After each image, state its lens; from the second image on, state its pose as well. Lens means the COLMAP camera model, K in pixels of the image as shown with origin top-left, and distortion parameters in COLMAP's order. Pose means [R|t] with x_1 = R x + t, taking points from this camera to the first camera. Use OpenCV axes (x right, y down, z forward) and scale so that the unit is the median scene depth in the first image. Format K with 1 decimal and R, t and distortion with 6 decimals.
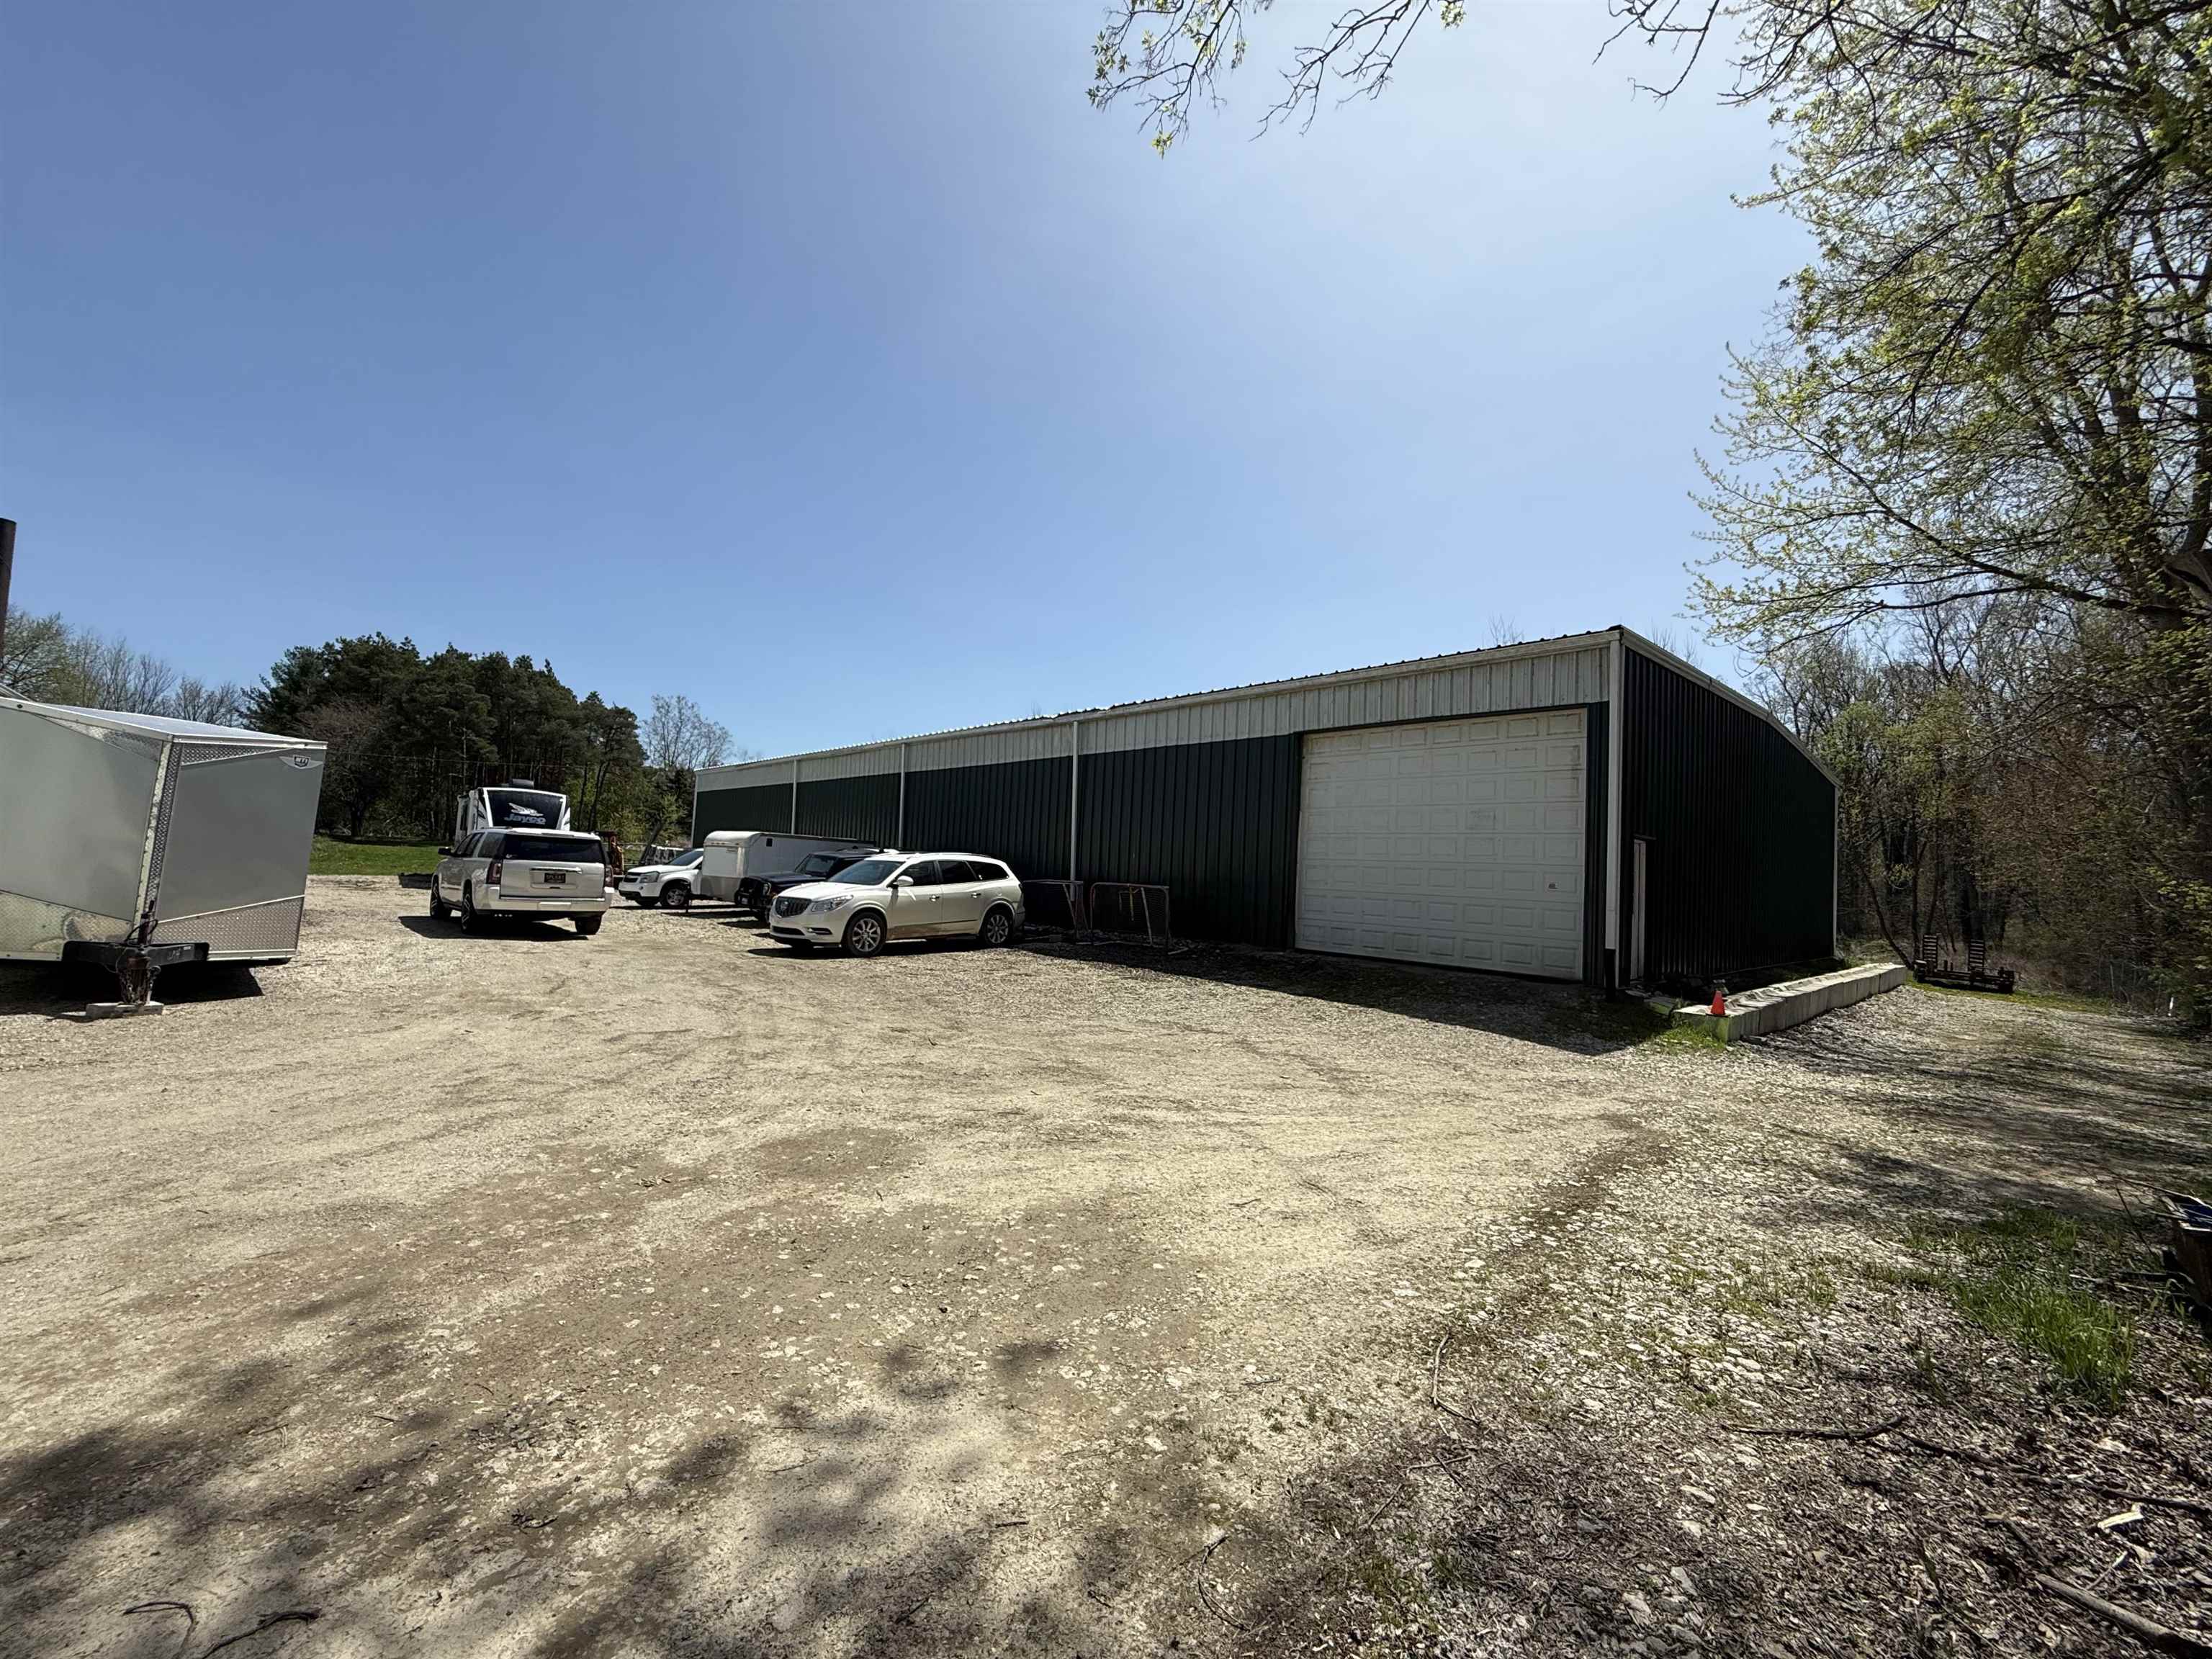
lens RADIAL K [[890.0, 0, 1108.7], [0, 890.0, 833.8], [0, 0, 1]] dist [-0.001915, -0.000261]
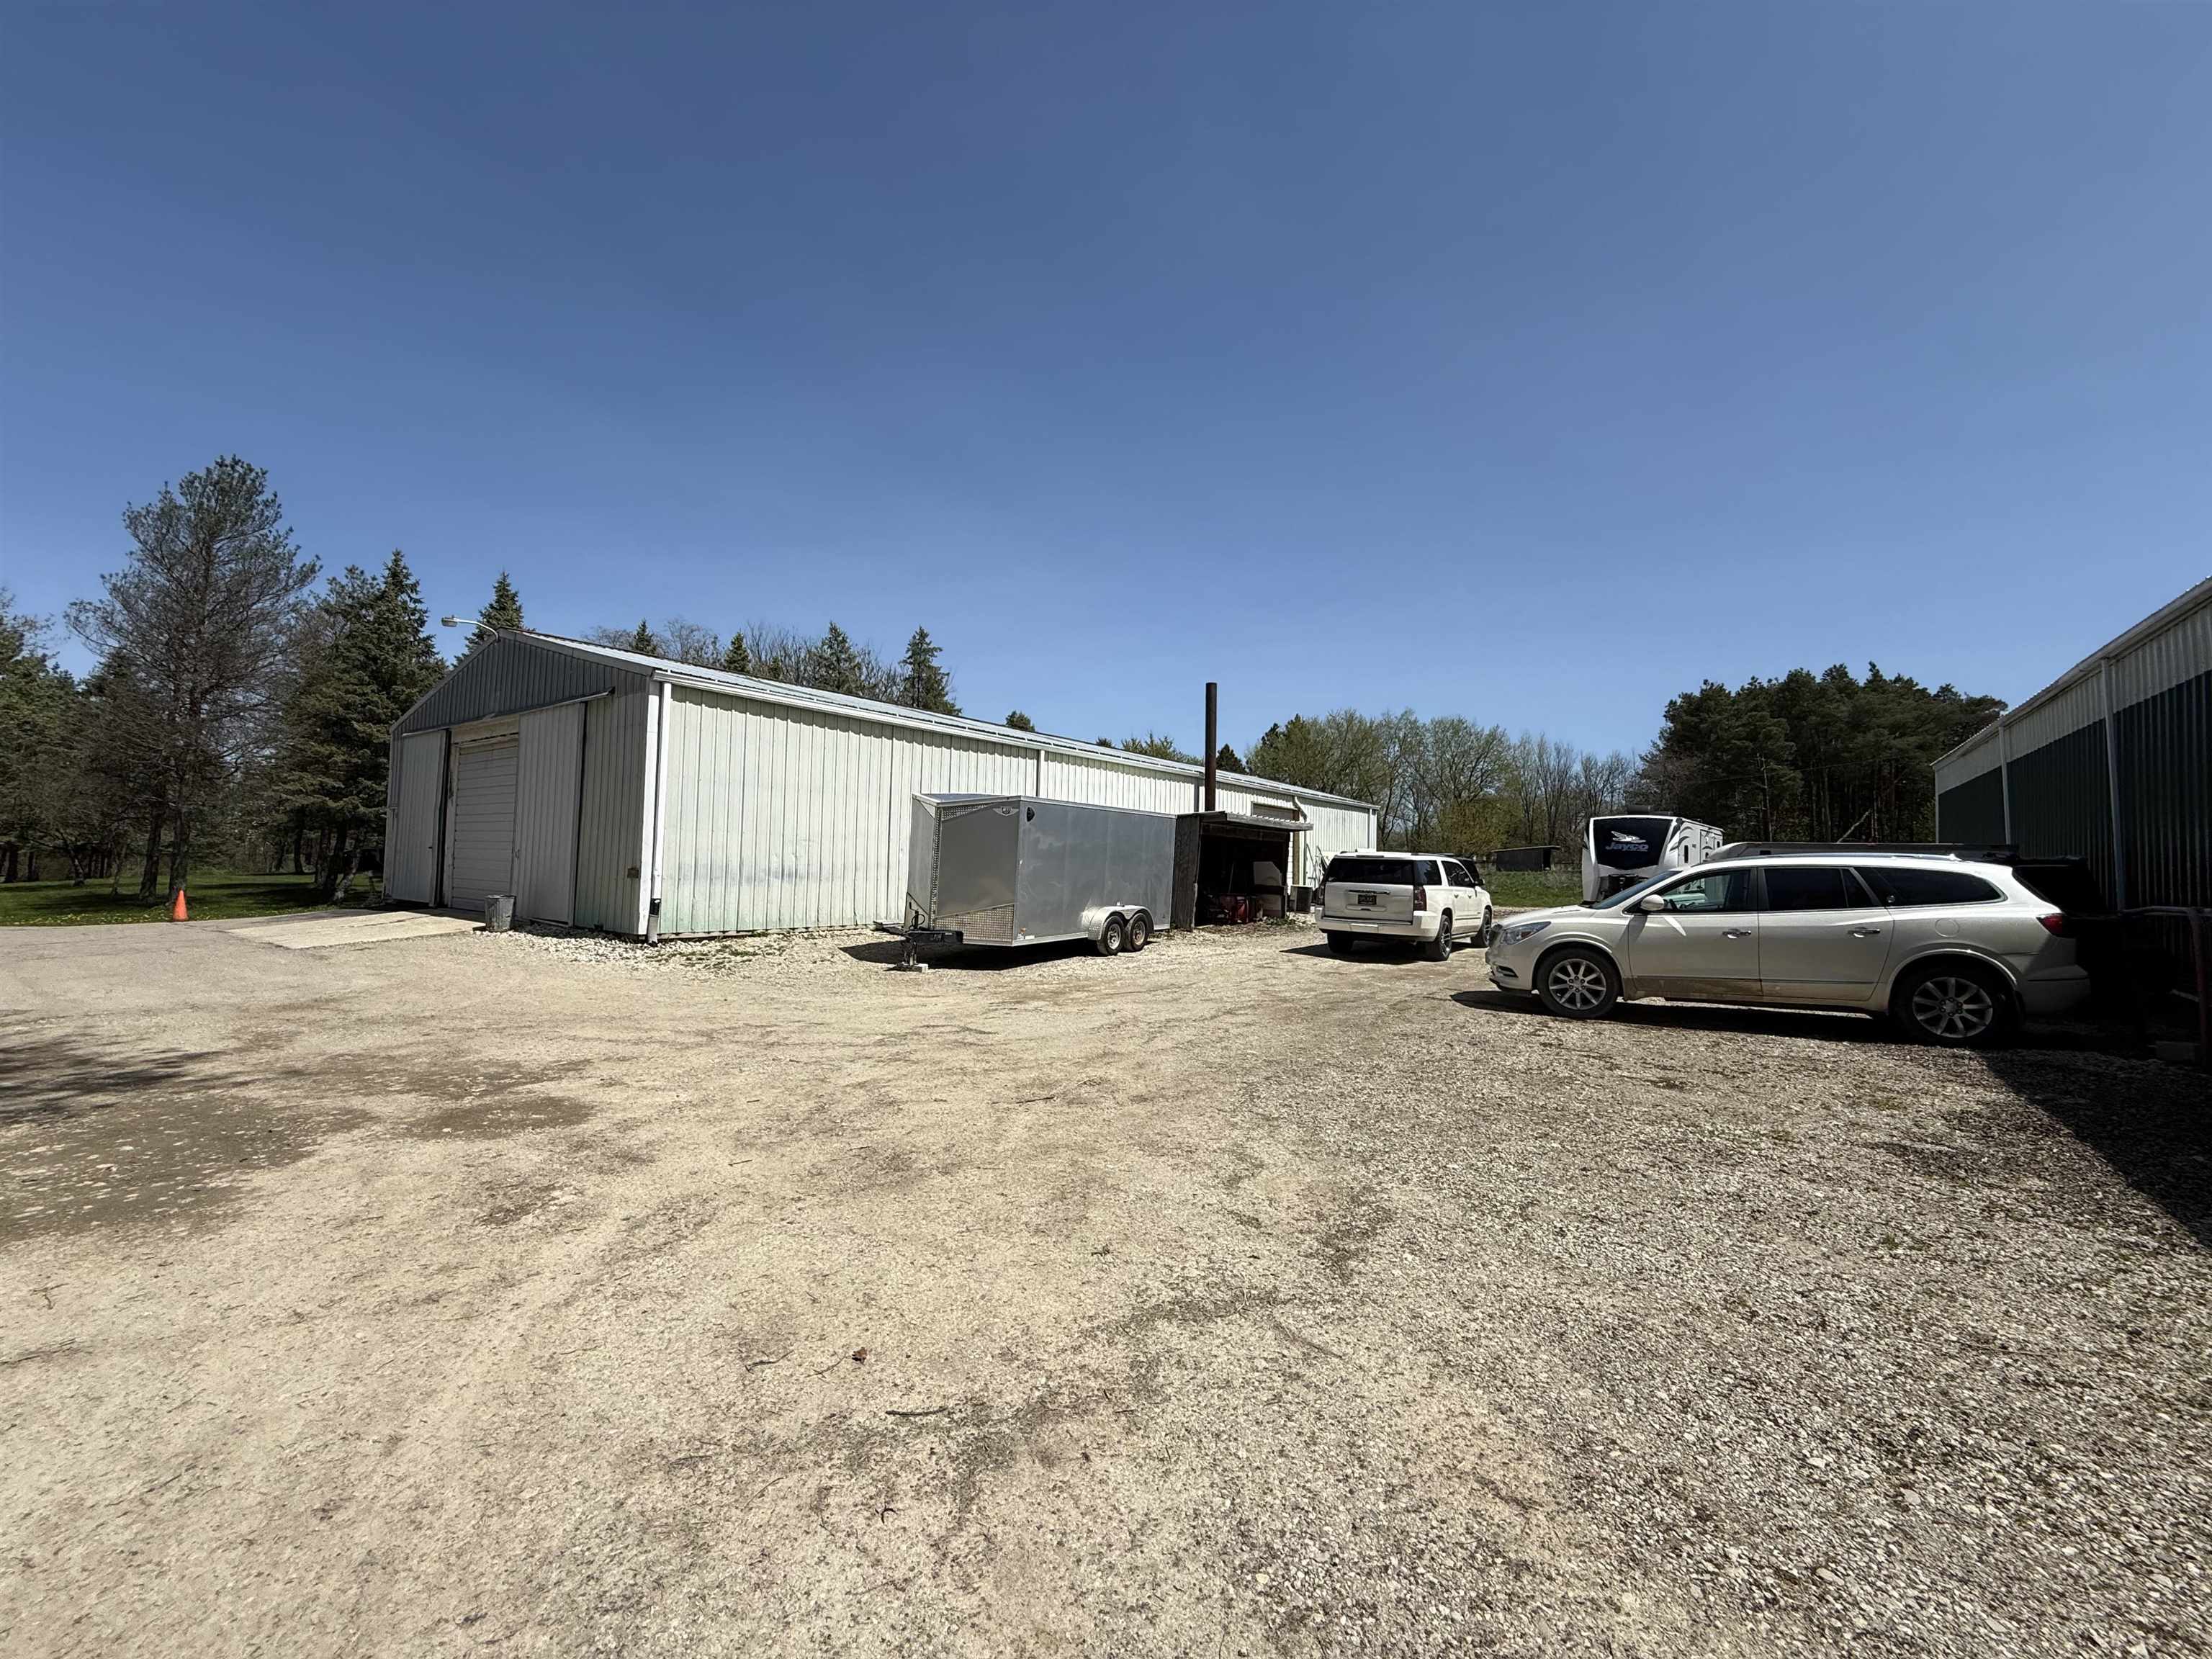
lens RADIAL K [[890.0, 0, 1101.2], [0, 890.0, 830.6], [0, 0, 1]] dist [-0.001915, -0.000261]
pose [[0.162905, -0.082253, -0.983207, 0.318539], [0.030432, 0.996464, -0.078320, 0.041534], [0.986172, -0.017162, 0.164832, 0.541519]]
